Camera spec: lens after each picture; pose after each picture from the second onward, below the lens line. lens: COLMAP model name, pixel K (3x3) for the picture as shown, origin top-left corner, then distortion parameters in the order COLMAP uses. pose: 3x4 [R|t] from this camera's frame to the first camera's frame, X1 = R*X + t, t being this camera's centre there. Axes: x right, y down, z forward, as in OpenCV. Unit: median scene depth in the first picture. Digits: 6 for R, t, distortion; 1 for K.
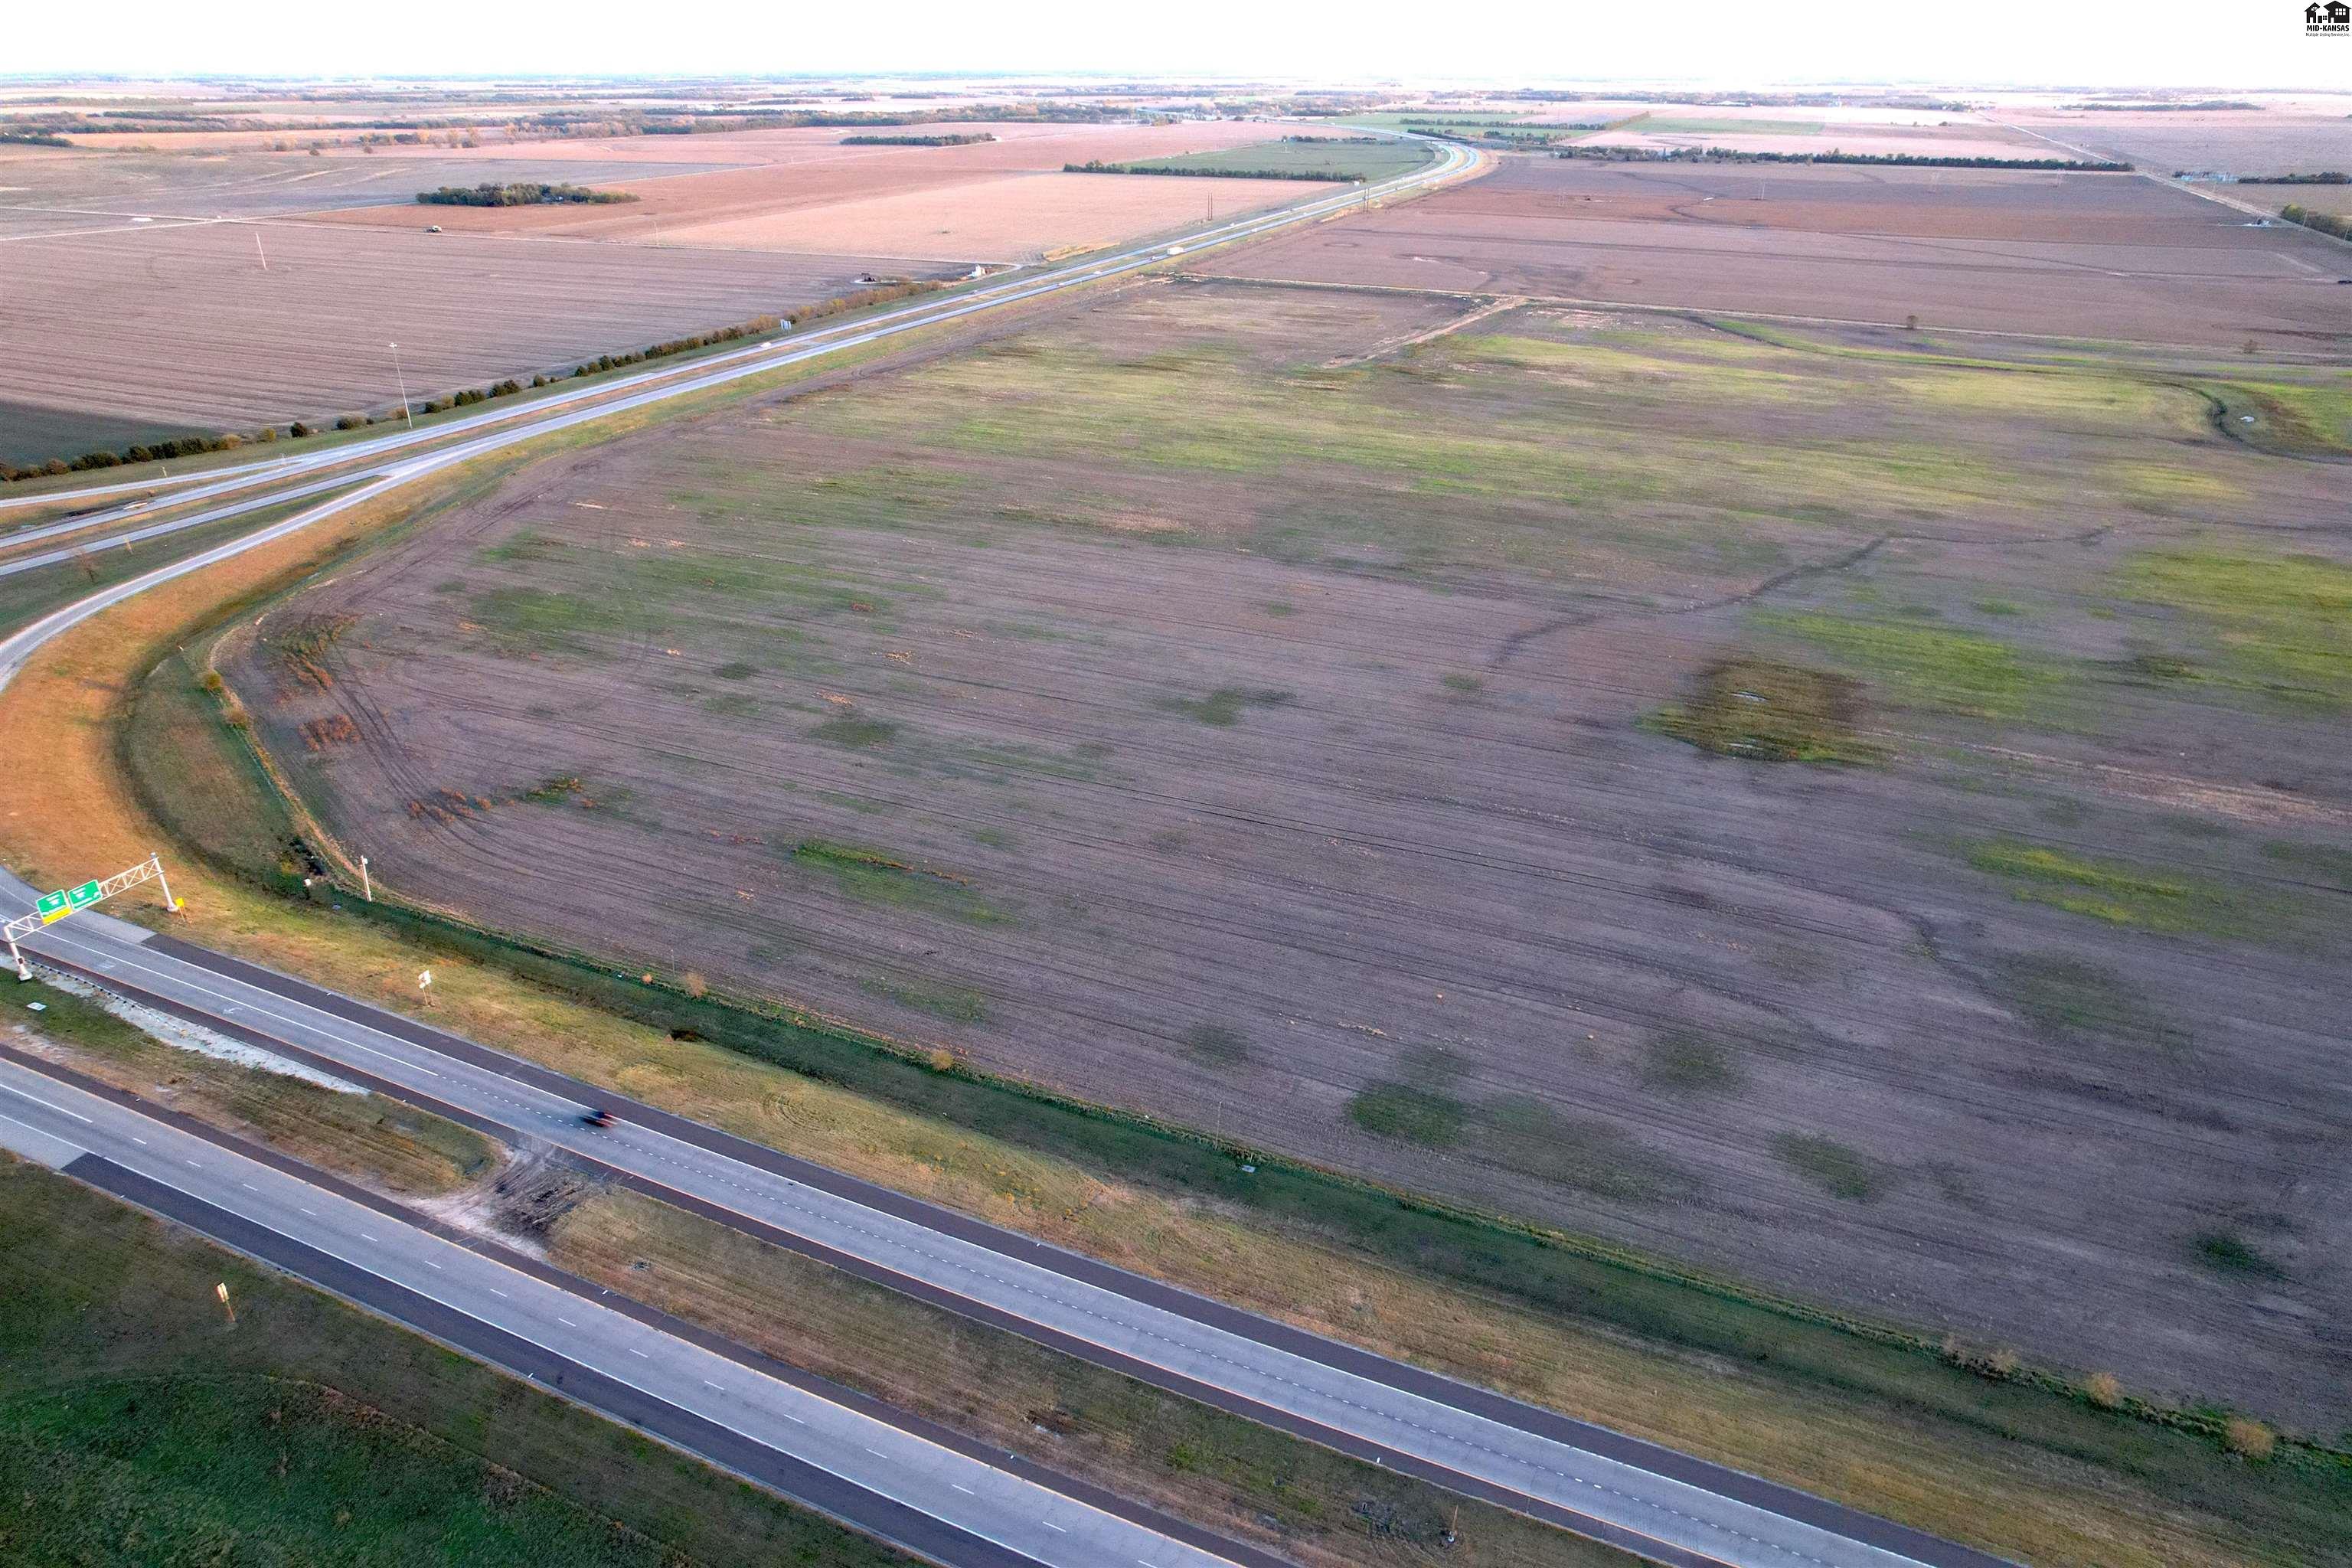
lens RADIAL K [[1499.0, 0, 1180.3], [0, 1499.0, 798.0], [0, 0, 1]] dist [-0.081643, 0.077201]
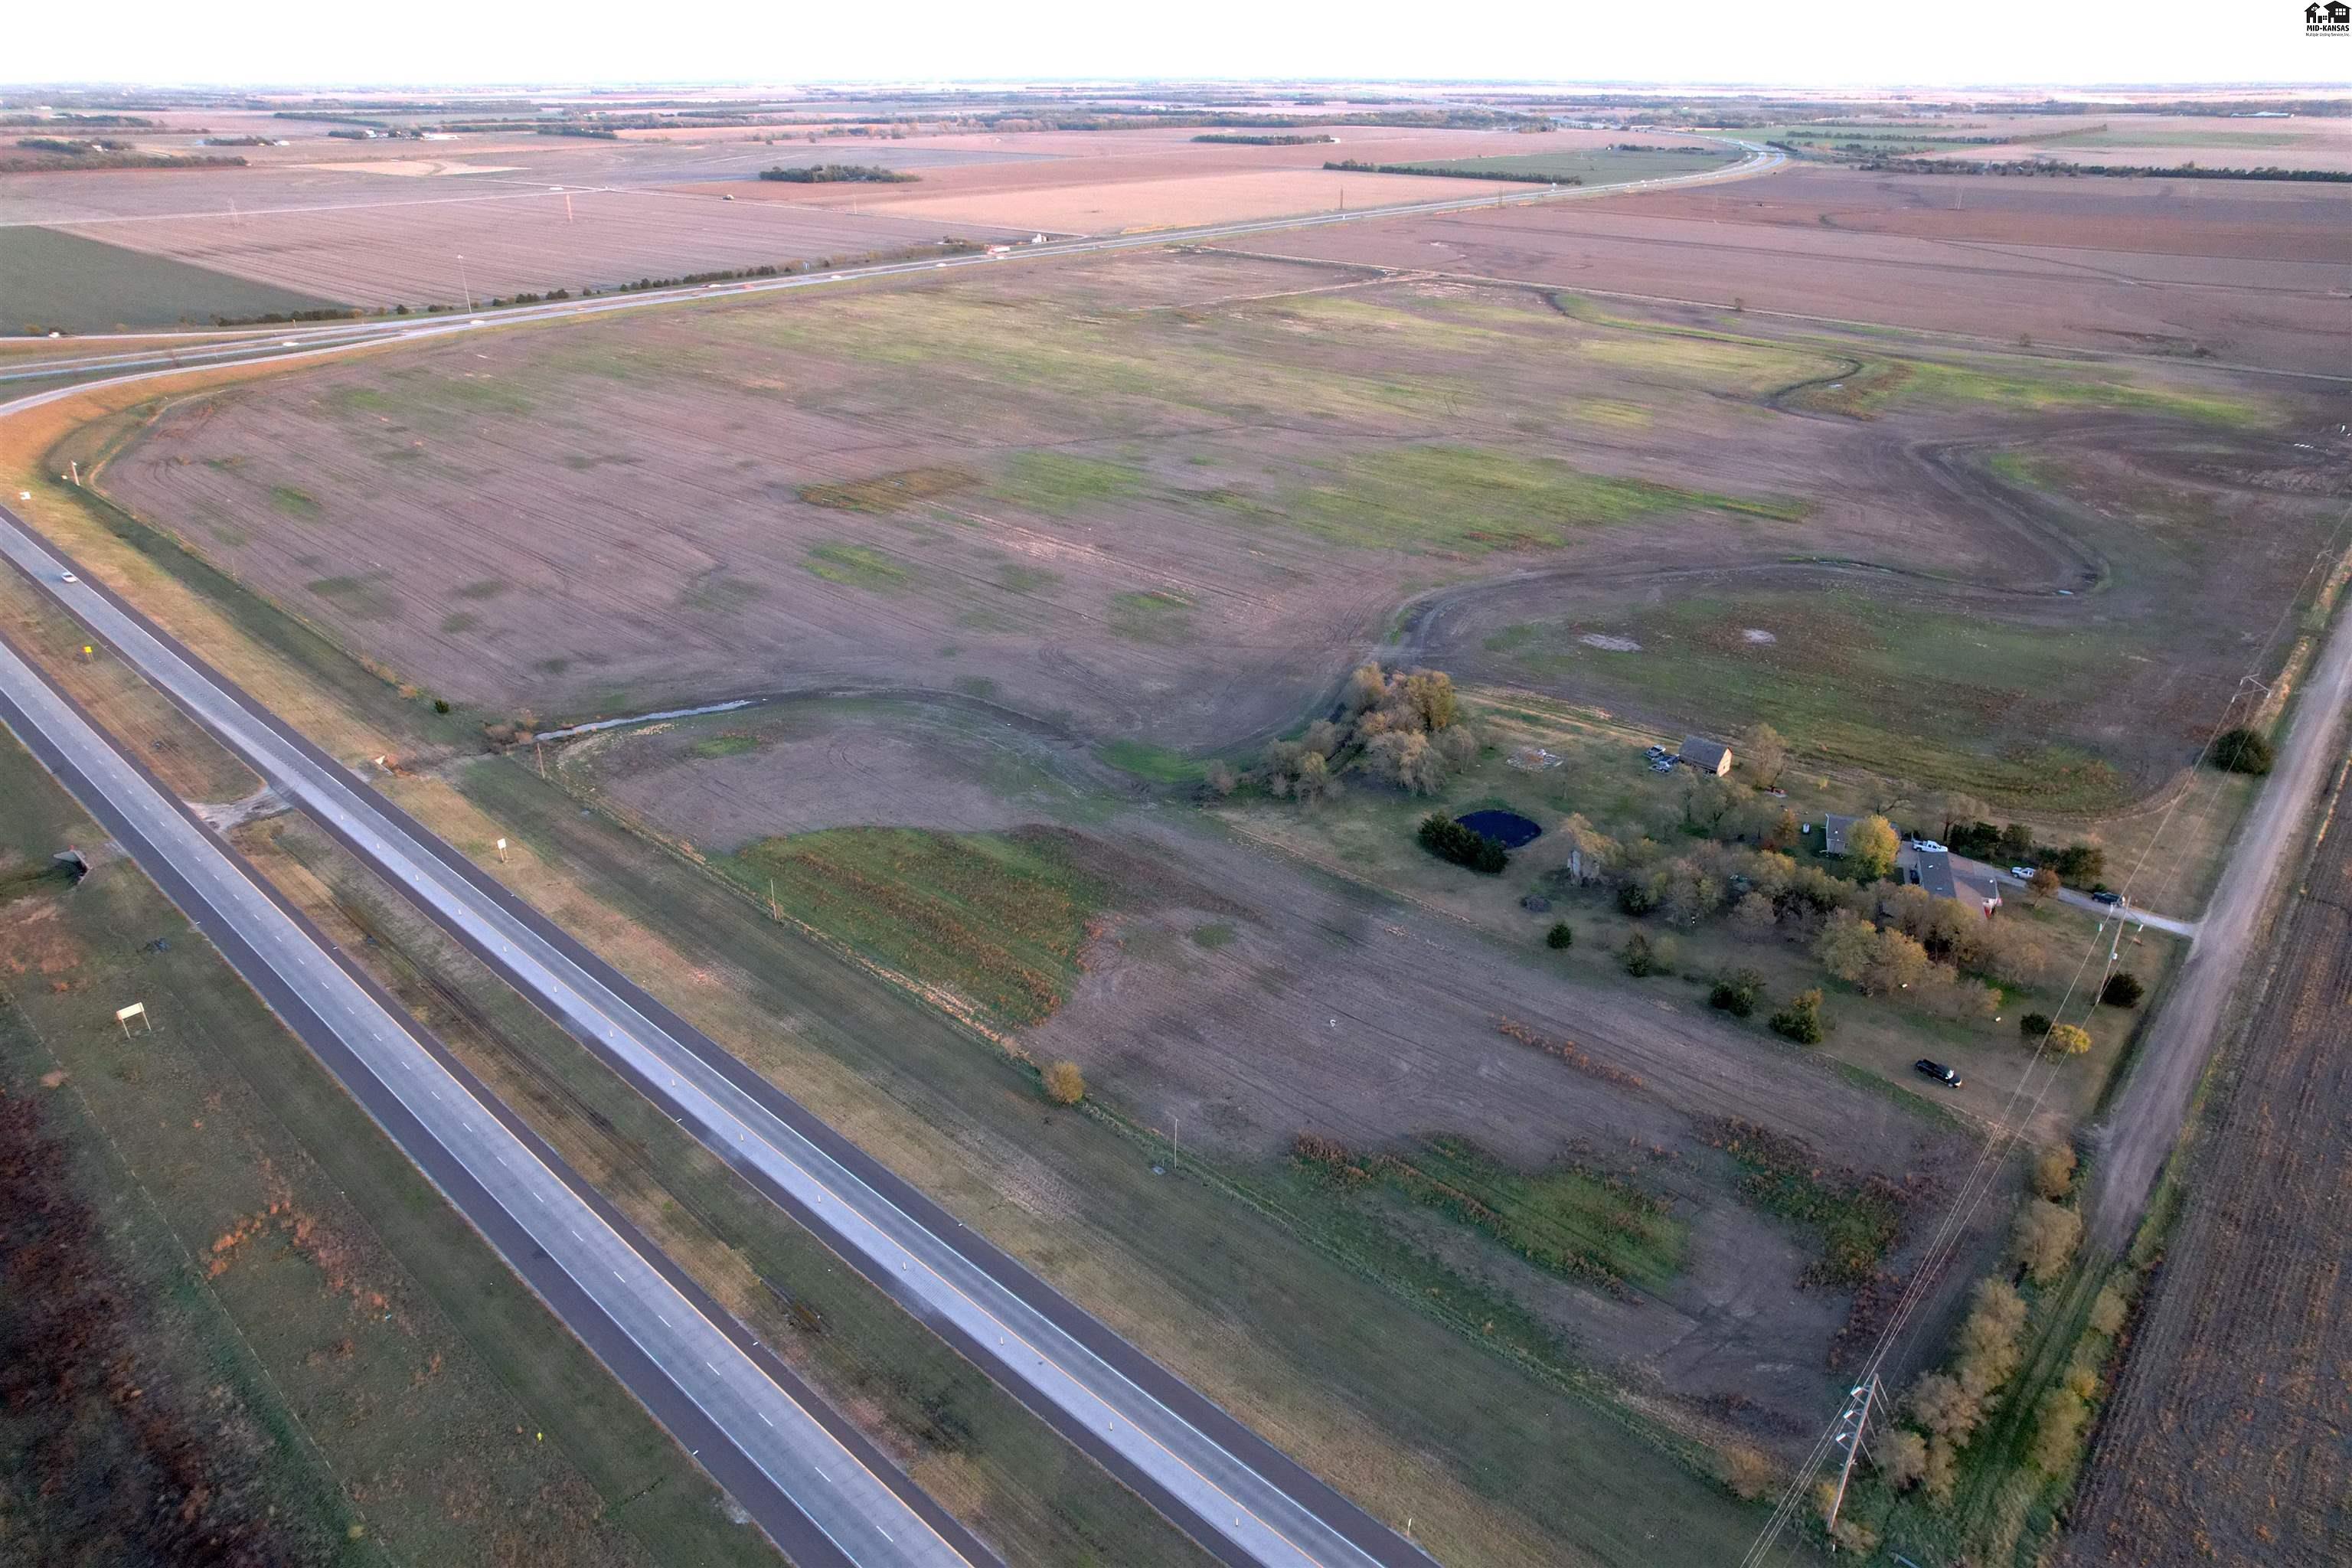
lens RADIAL K [[1499.0, 0, 1180.3], [0, 1499.0, 798.0], [0, 0, 1]] dist [-0.081643, 0.077201]
pose [[0.945263, 0.143500, -0.293062, 0.448799], [-0.144731, 0.989315, 0.017598, 0.070299], [0.292456, 0.025780, 0.955931, -0.137505]]
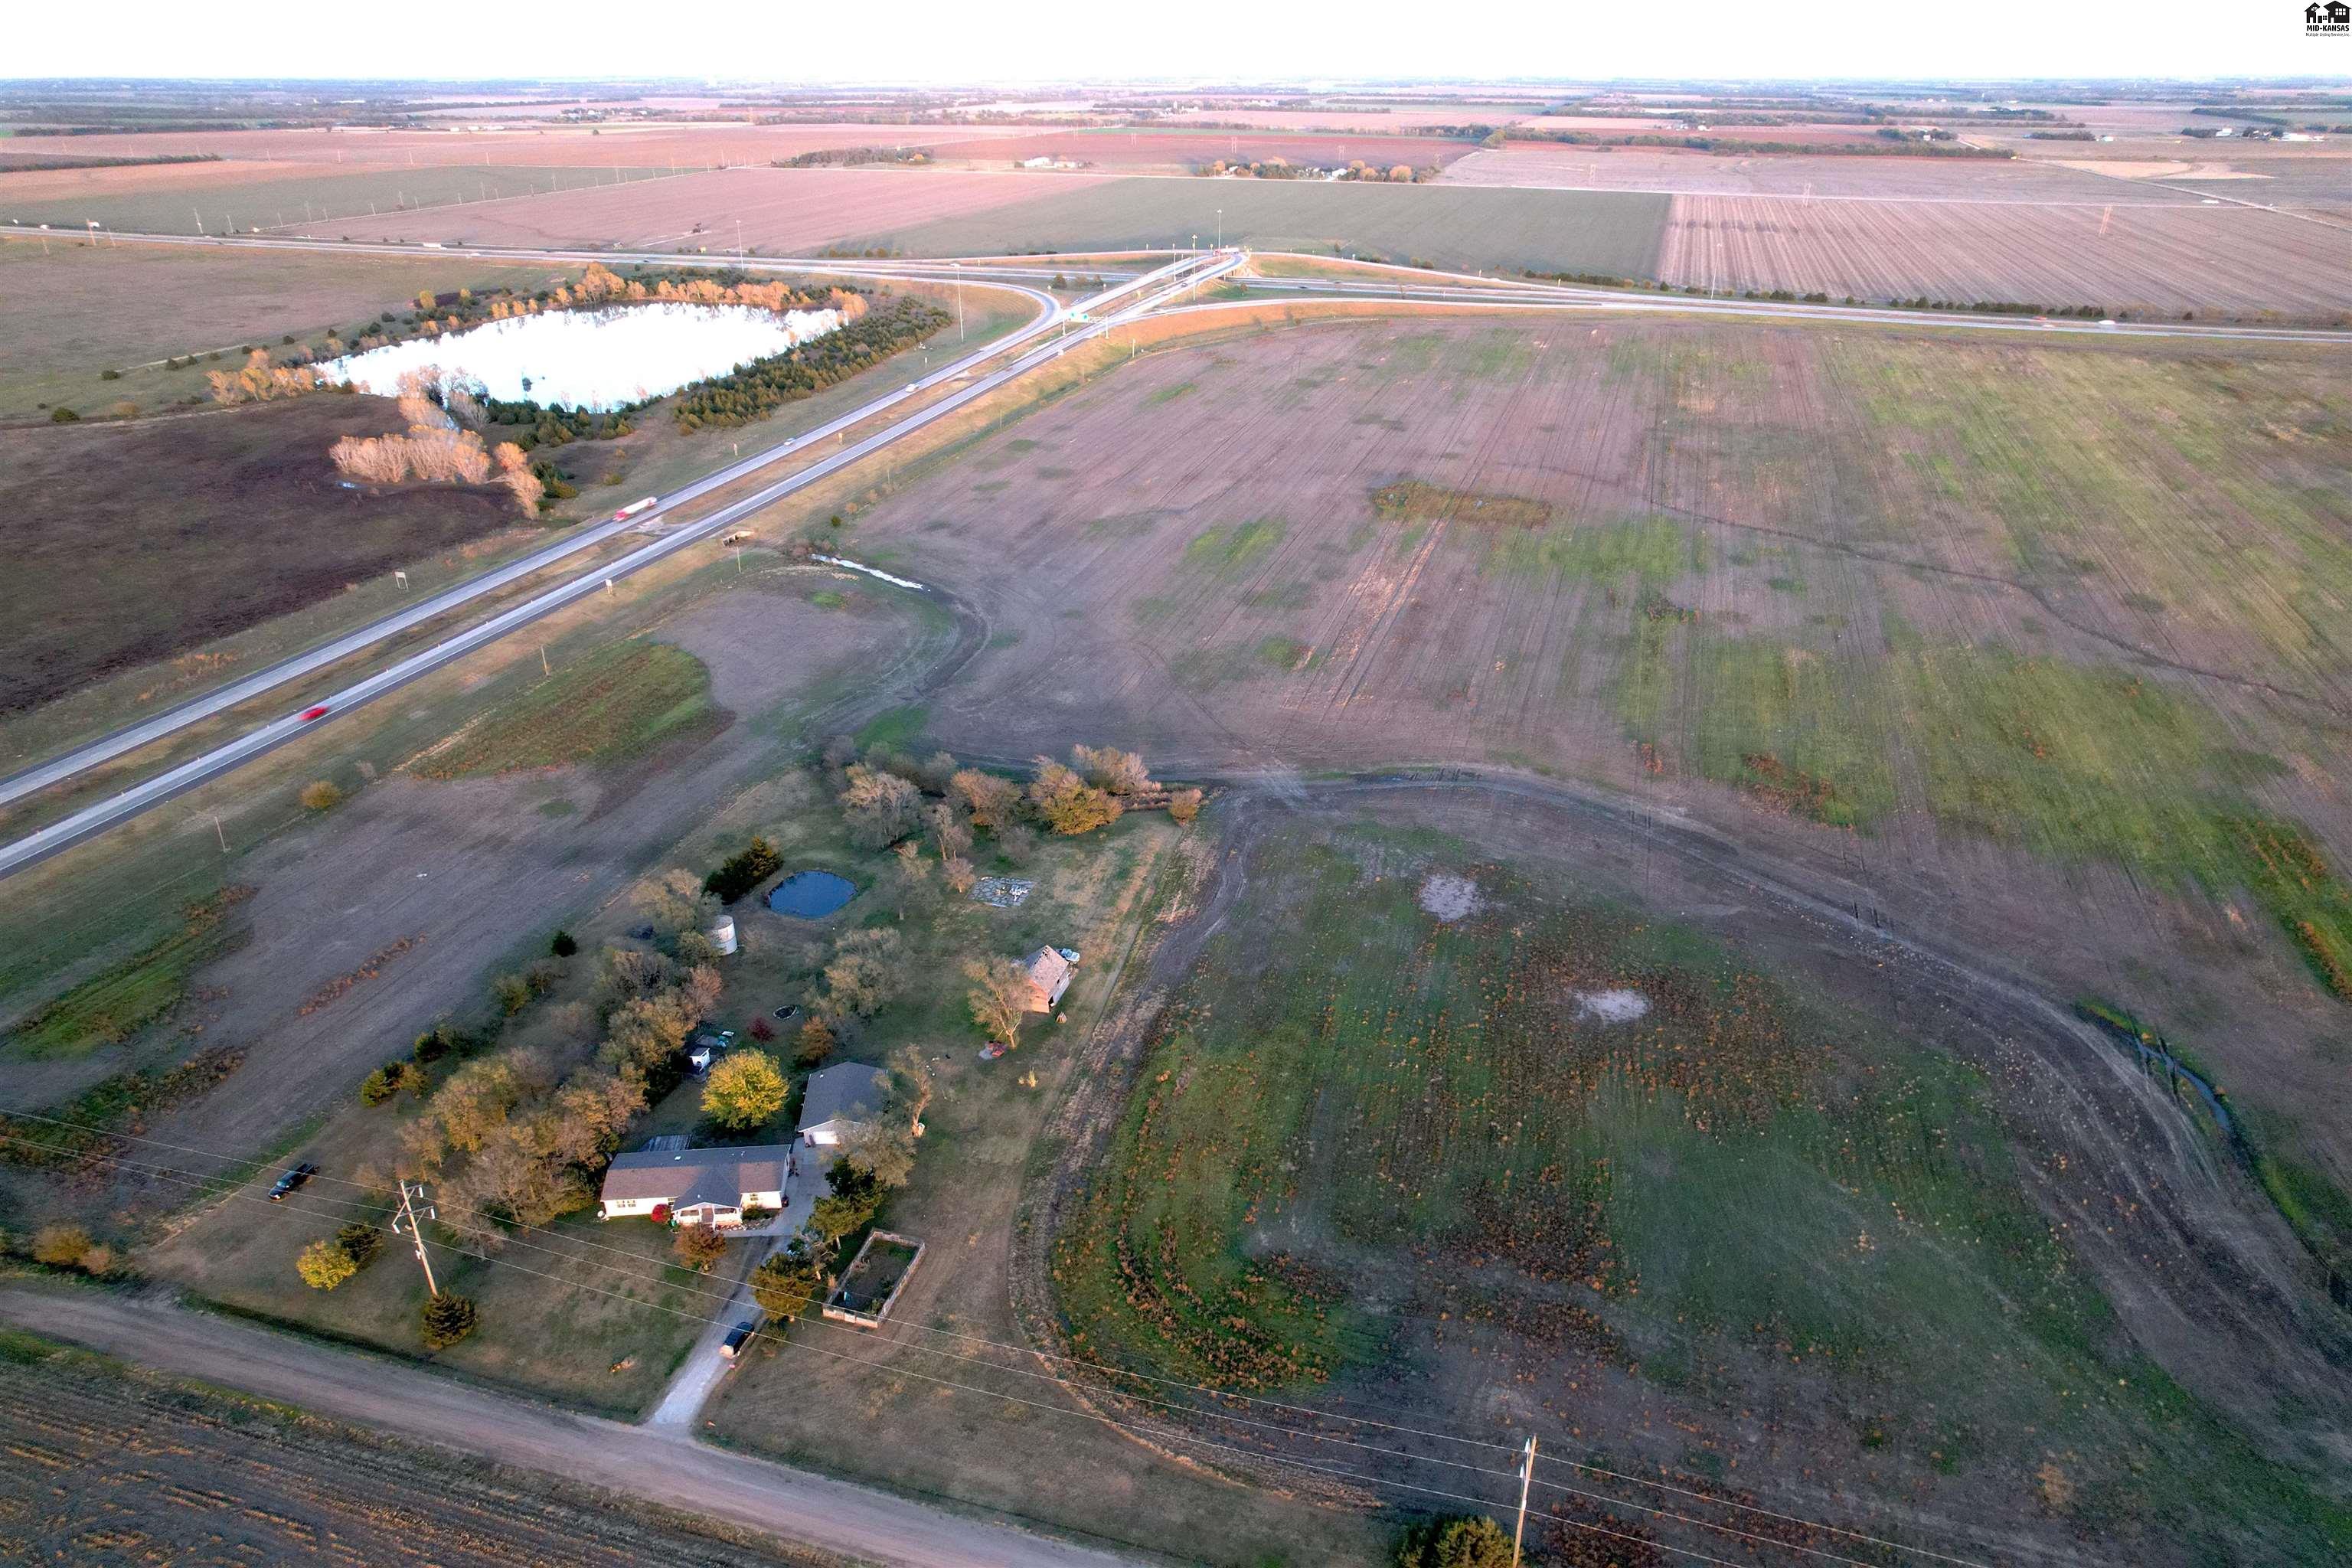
lens RADIAL K [[1499.0, 0, 1180.3], [0, 1499.0, 798.0], [0, 0, 1]] dist [-0.081643, 0.077201]
pose [[0.103300, 0.443710, -0.890197, 0.690922], [-0.444729, 0.821144, 0.357684, -0.086681], [0.889688, 0.358948, 0.282155, 0.172131]]
